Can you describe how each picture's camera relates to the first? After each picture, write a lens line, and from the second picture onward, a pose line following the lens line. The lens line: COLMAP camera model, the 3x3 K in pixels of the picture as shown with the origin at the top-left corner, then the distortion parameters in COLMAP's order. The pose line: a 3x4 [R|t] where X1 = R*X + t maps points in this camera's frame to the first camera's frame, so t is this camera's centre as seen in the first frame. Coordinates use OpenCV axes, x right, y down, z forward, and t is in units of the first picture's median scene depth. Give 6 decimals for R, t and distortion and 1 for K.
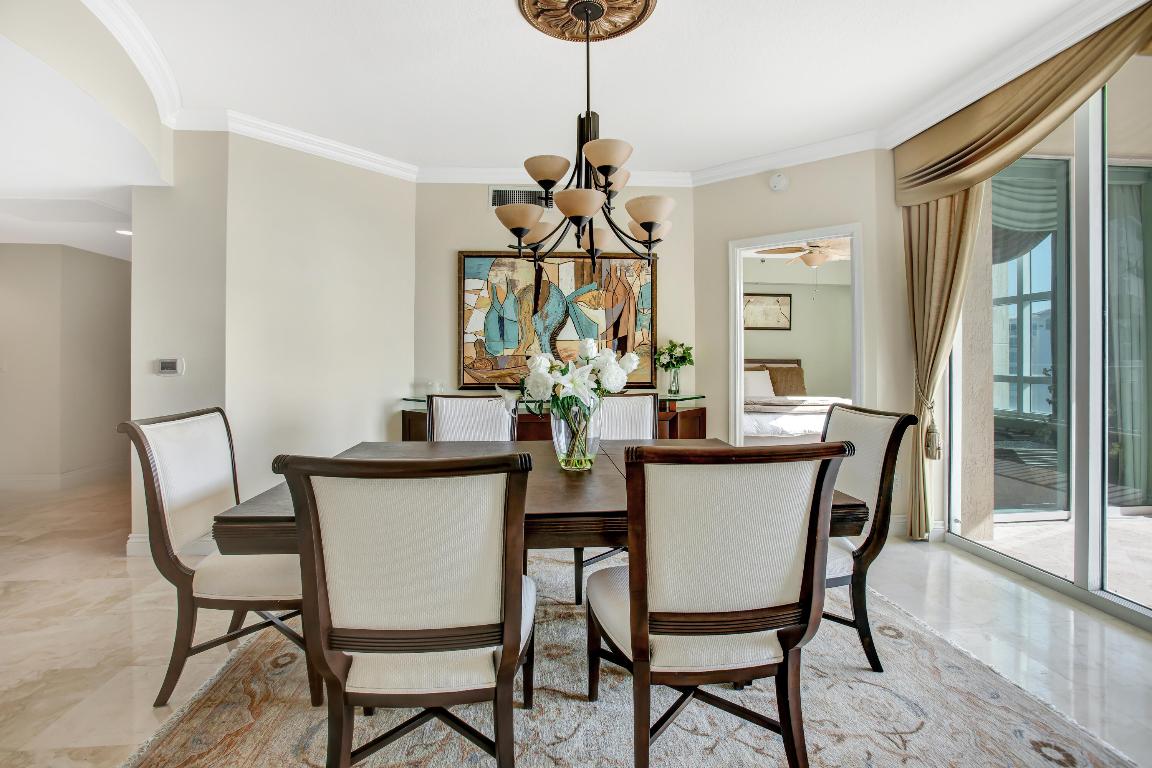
lens RADIAL K [[534.8, 0, 580.8], [0, 534.8, 353.8], [0, 0, 1]] dist [-0.075198, 0.026019]
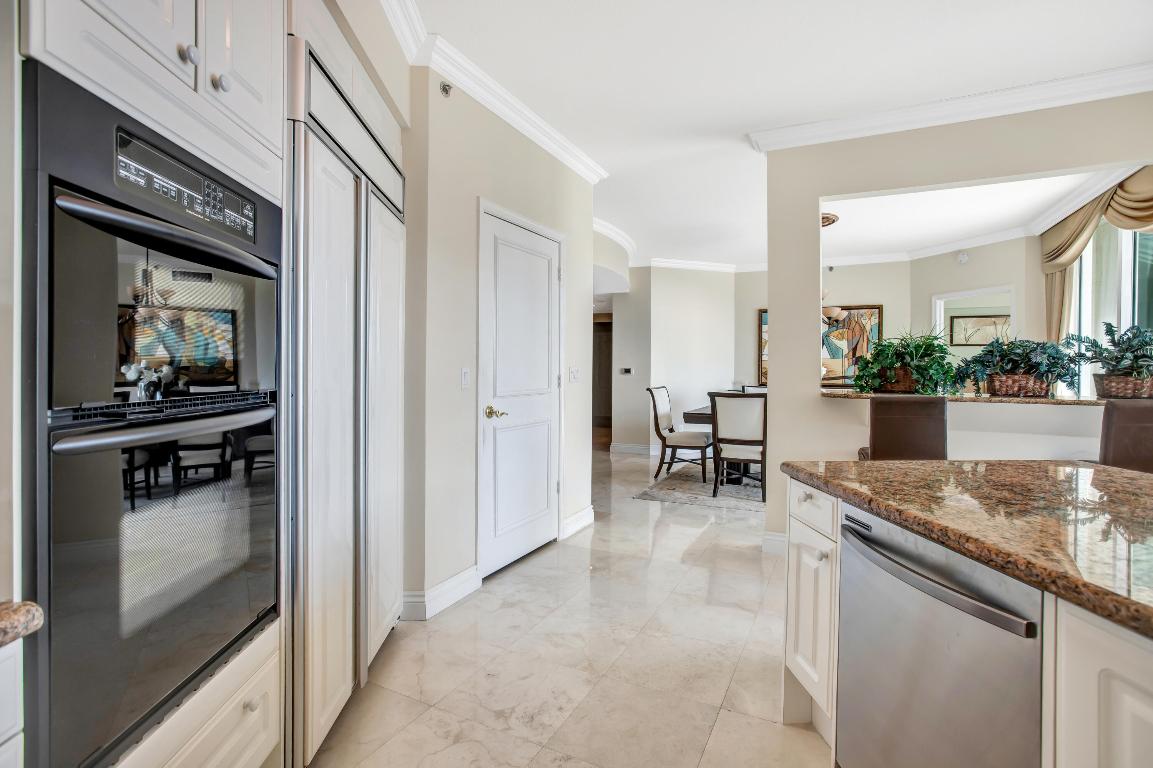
lens RADIAL K [[541.4, 0, 573.5], [0, 541.4, 376.4], [0, 0, 1]] dist [-0.072942, 0.027260]
pose [[0.839884, 0.015722, -0.542539, 0.235526], [-0.002481, 0.999681, 0.025128, -0.009750], [0.542761, -0.019759, 0.839655, -0.885076]]
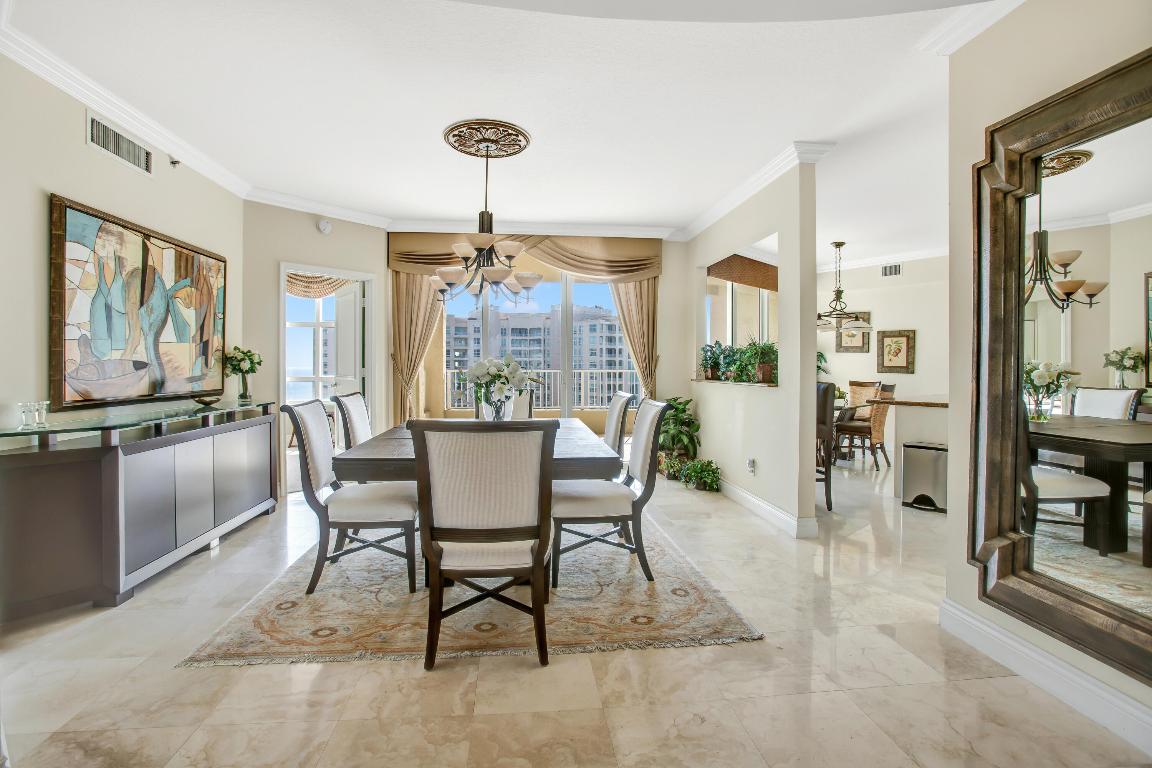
lens RADIAL K [[543.2, 0, 574.4], [0, 543.2, 363.7], [0, 0, 1]] dist [-0.072786, 0.033724]
pose [[-0.013615, 0.007608, 0.999878, -0.856722], [-0.009225, 0.999928, -0.007734, 0.008293], [-0.999865, -0.009329, -0.013544, 0.385019]]
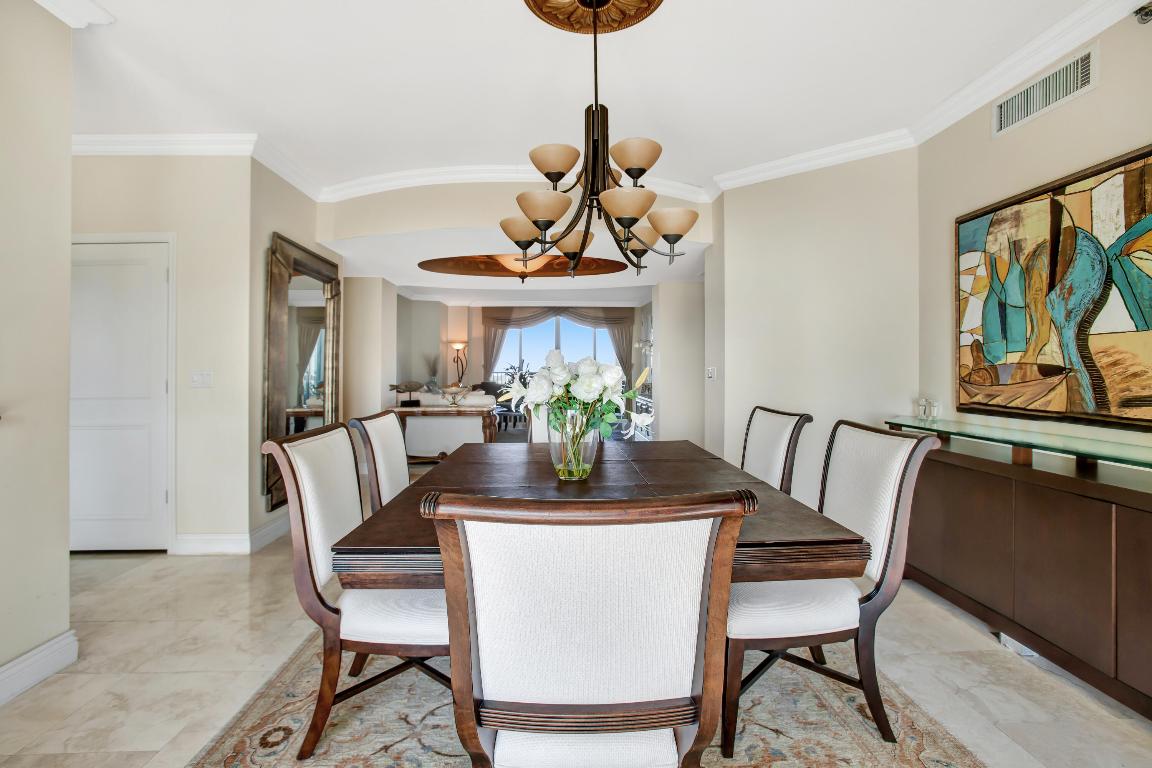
lens RADIAL K [[543.2, 0, 574.4], [0, 543.2, 363.7], [0, 0, 1]] dist [-0.072786, 0.033724]
pose [[-0.055844, -0.006191, -0.998420, 0.503363], [0.009707, 0.999930, -0.006744, 0.002437], [0.998392, -0.010069, -0.055780, 0.524112]]
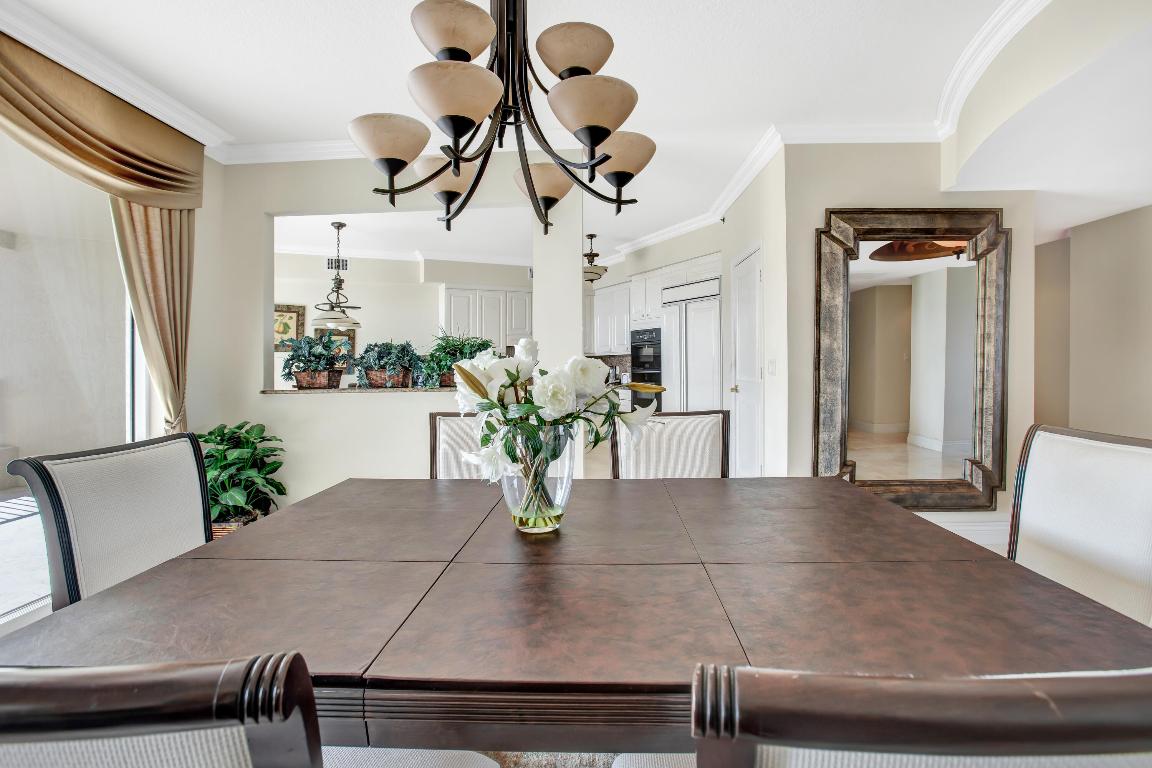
lens RADIAL K [[540.9, 0, 573.0], [0, 540.9, 376.4], [0, 0, 1]] dist [-0.072942, 0.027260]
pose [[-0.989546, 0.014403, 0.143497, -0.085117], [0.016639, 0.999758, 0.014399, 0.012376], [-0.143255, 0.016636, -0.989546, 0.849773]]
